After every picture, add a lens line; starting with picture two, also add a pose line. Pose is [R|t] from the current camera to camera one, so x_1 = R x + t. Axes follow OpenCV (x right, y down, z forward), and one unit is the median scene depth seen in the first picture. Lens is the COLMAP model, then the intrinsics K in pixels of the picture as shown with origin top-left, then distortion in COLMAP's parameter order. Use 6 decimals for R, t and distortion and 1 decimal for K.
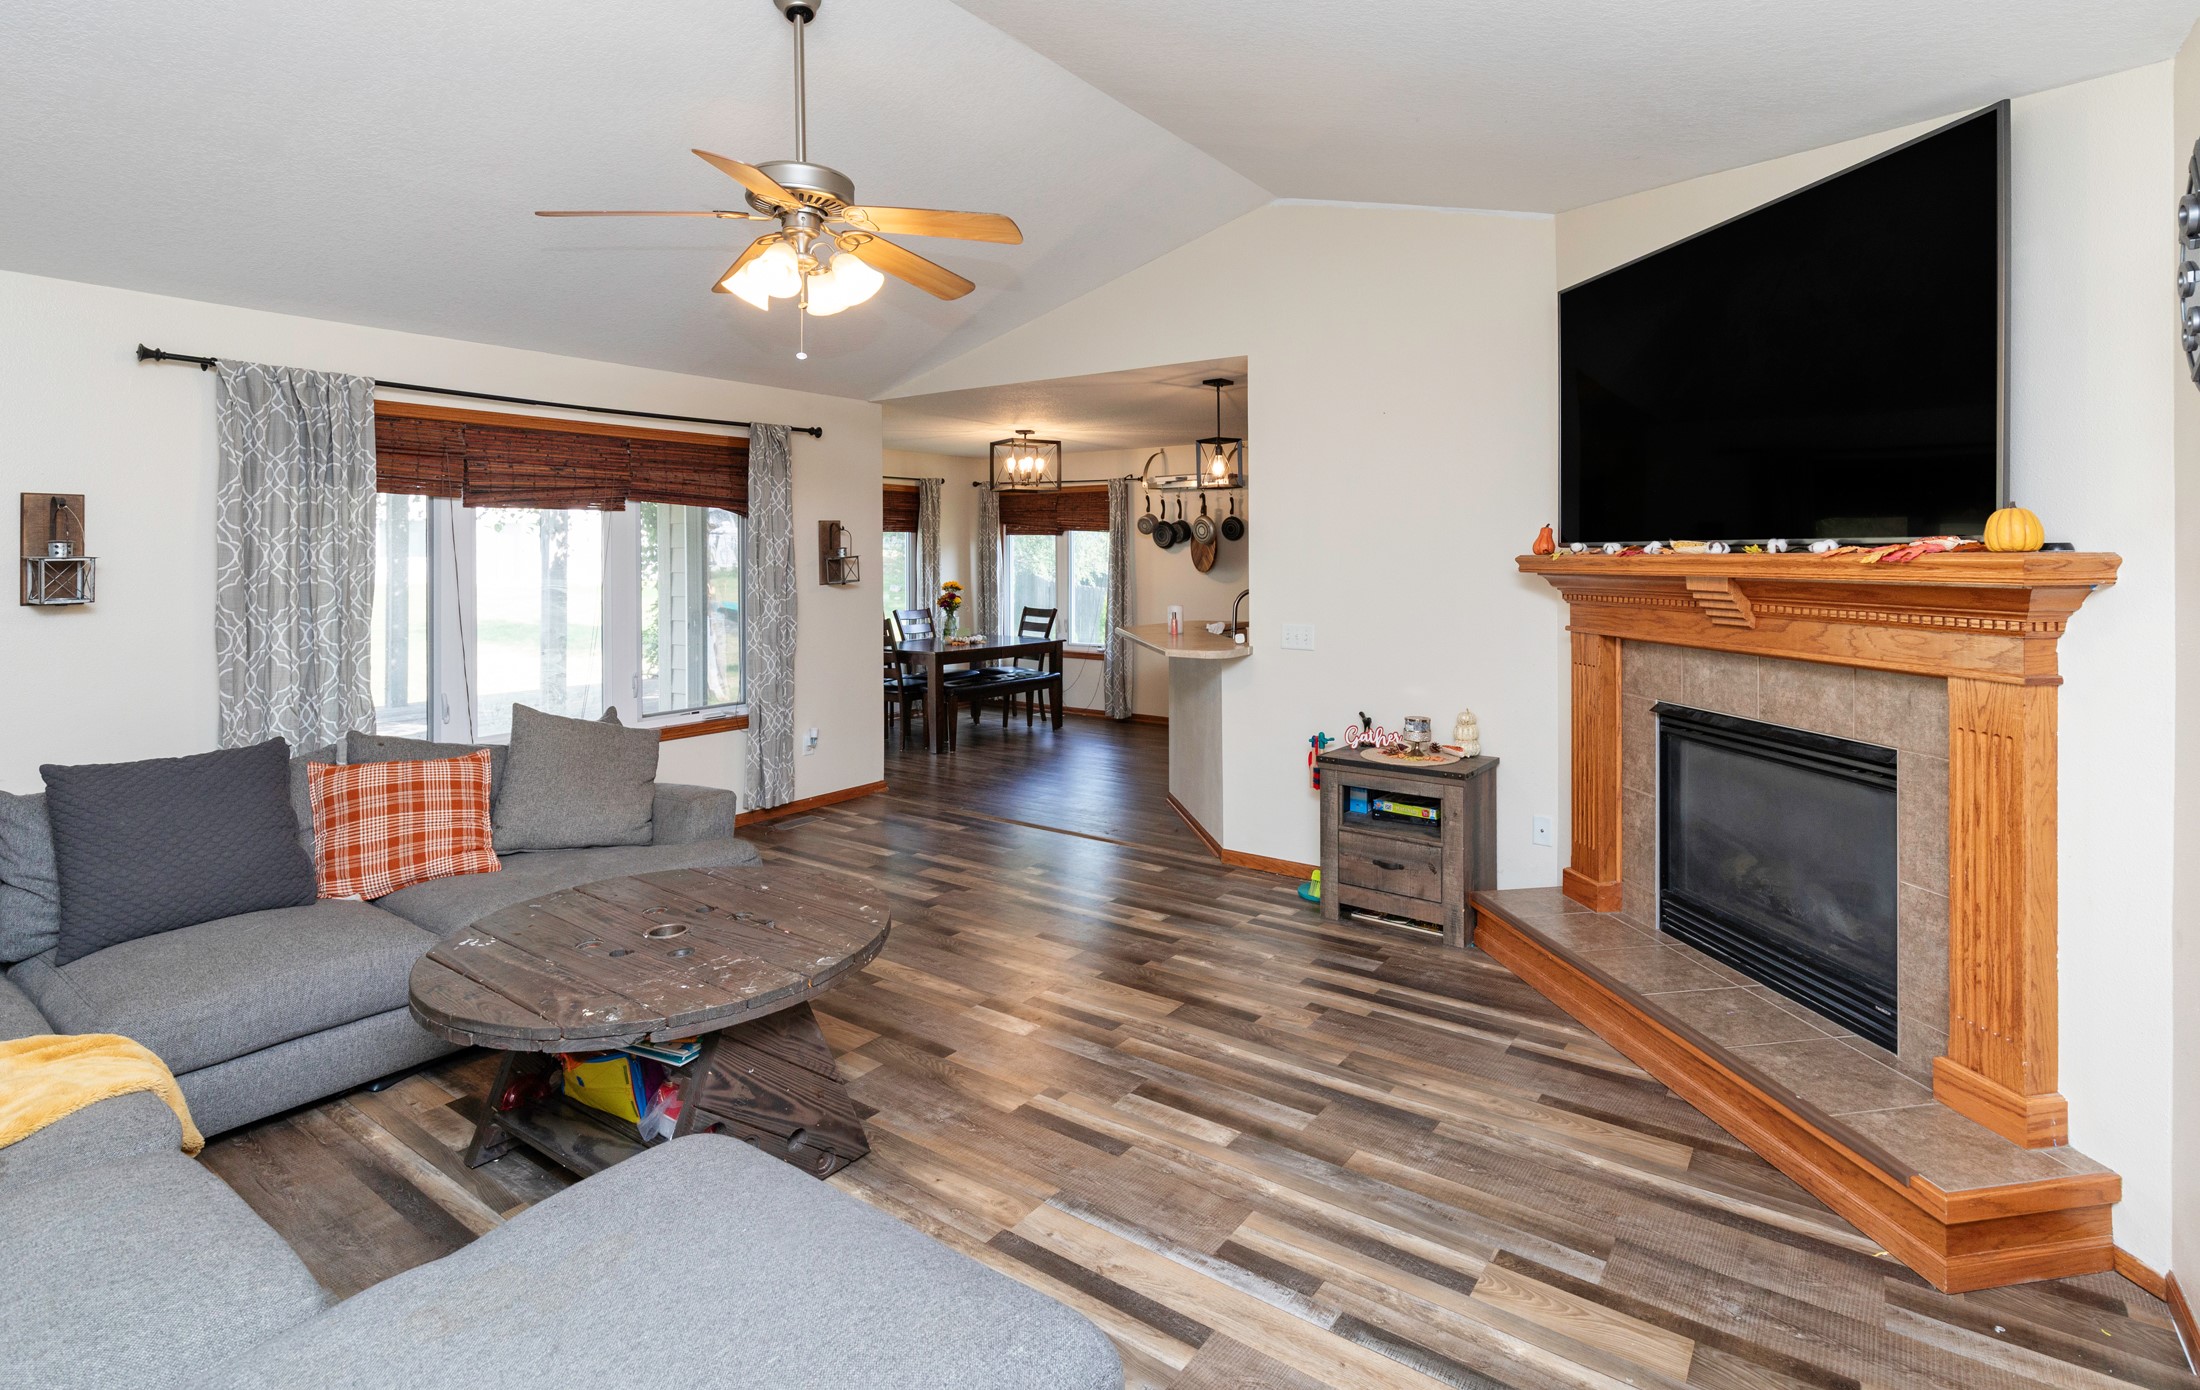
lens RADIAL K [[1009.3, 0, 1105.6], [0, 1009.3, 672.0], [0, 0, 1]] dist [-0.000354, -0.000004]
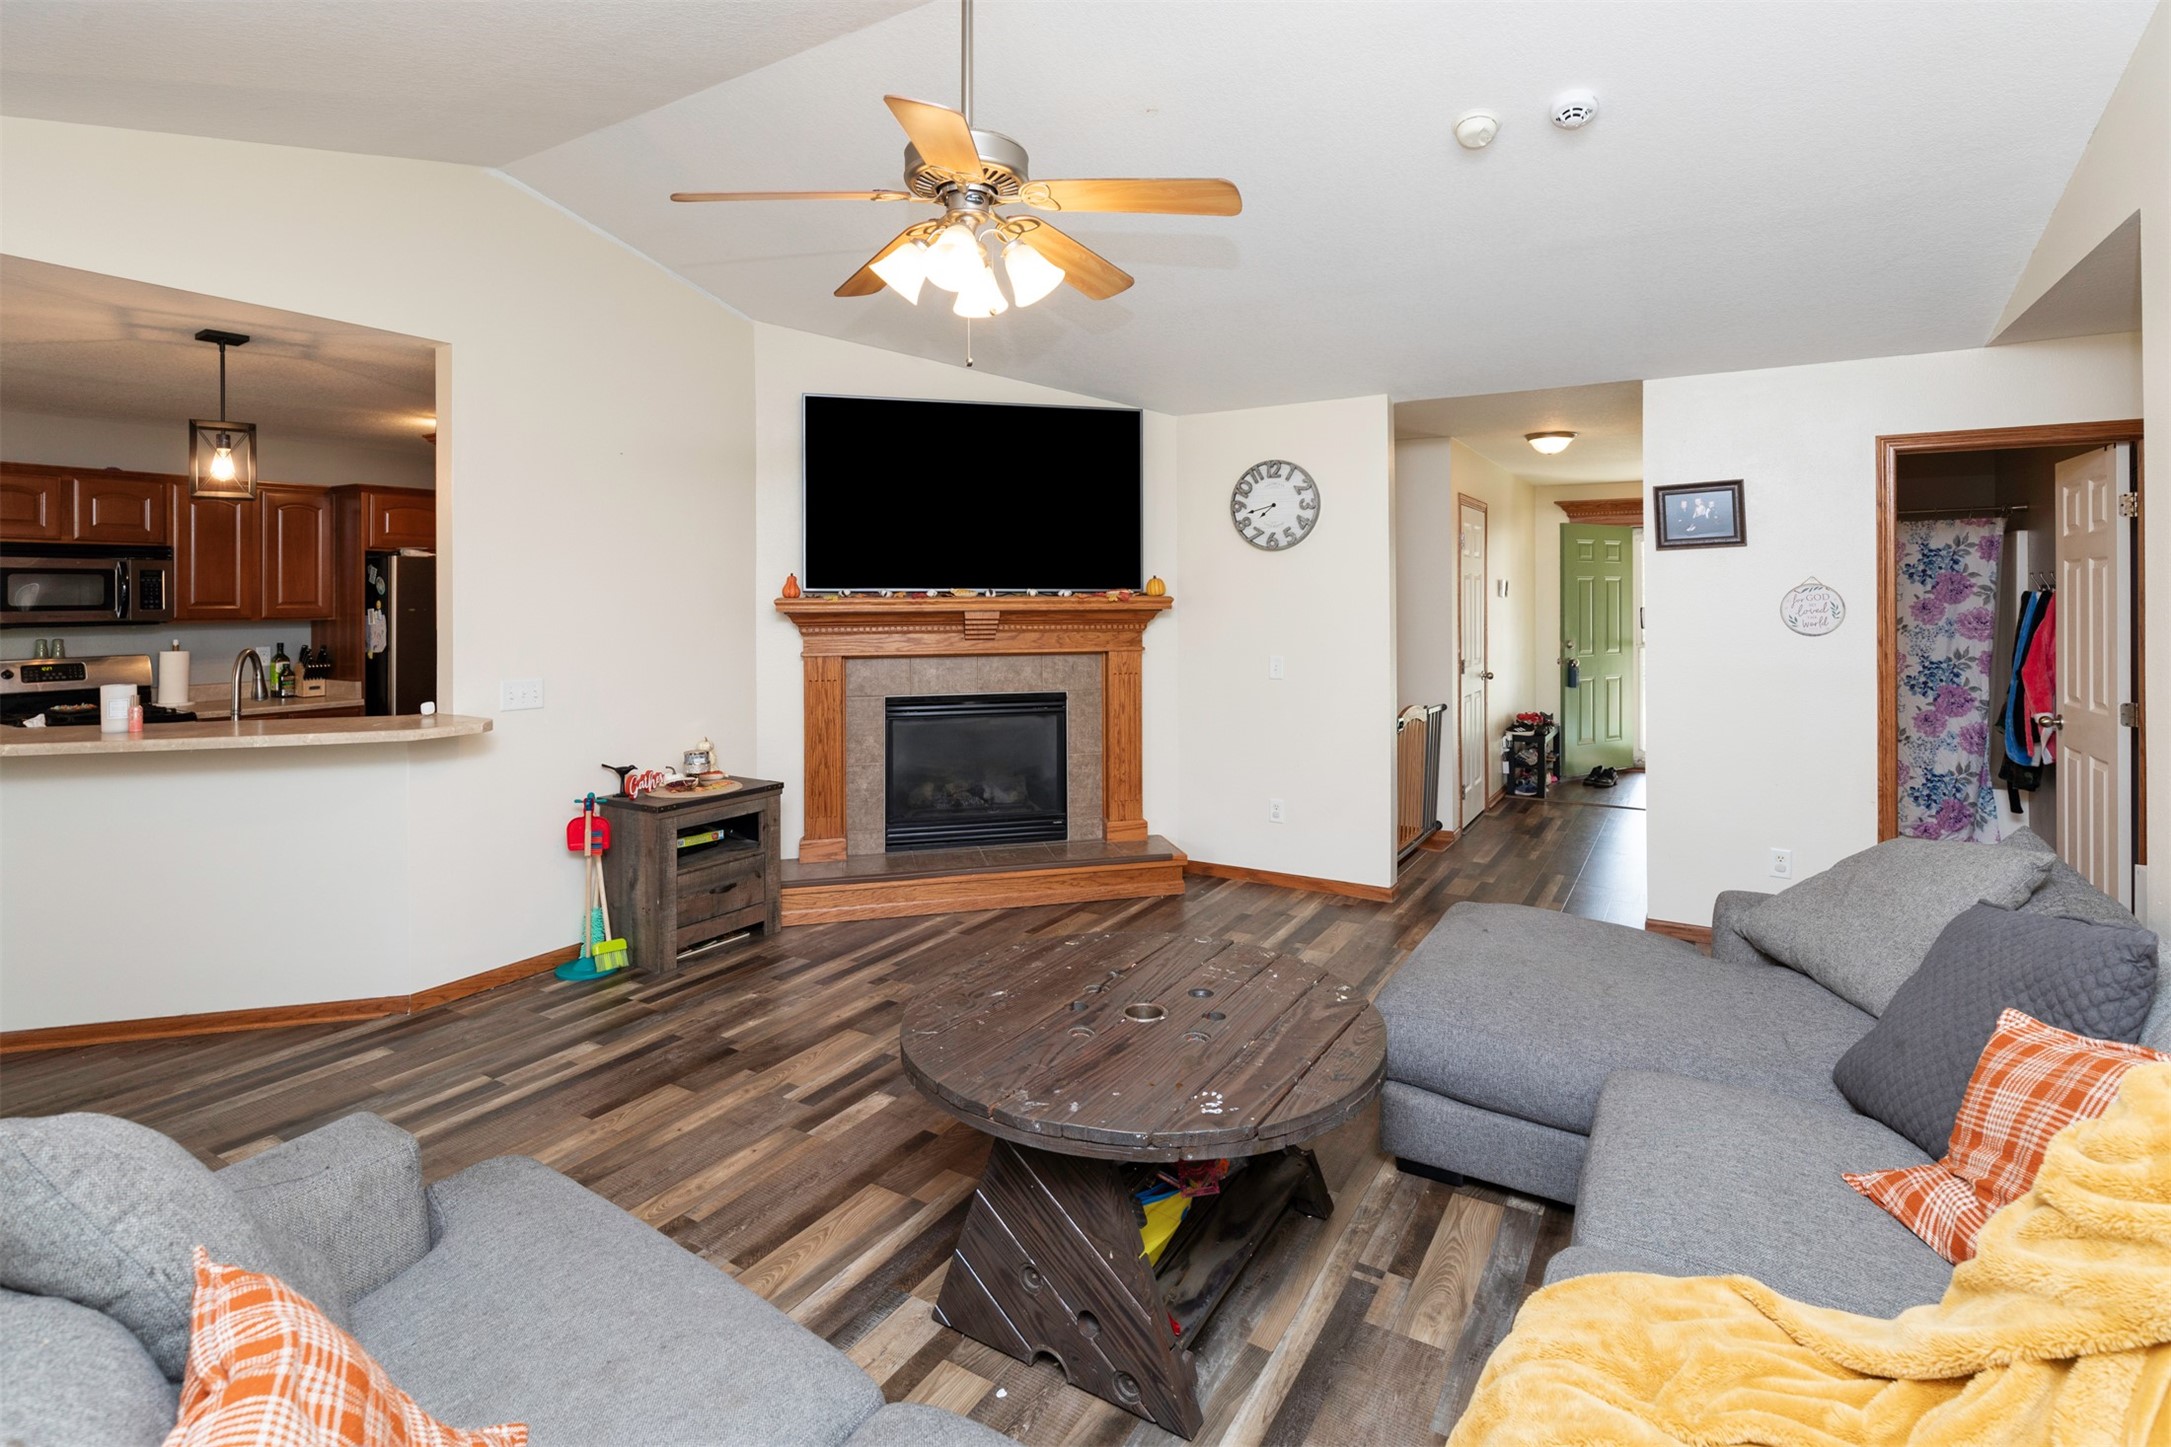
lens RADIAL K [[1036.2, 0, 1085.5], [0, 1036.2, 723.5], [0, 0, 1]] dist [0.000725, 0.000119]
pose [[-0.057848, -0.121906, 0.990854, -1.099423], [0.116862, 0.984866, 0.127992, -0.104240], [-0.991462, 0.123197, -0.042726, 0.877713]]
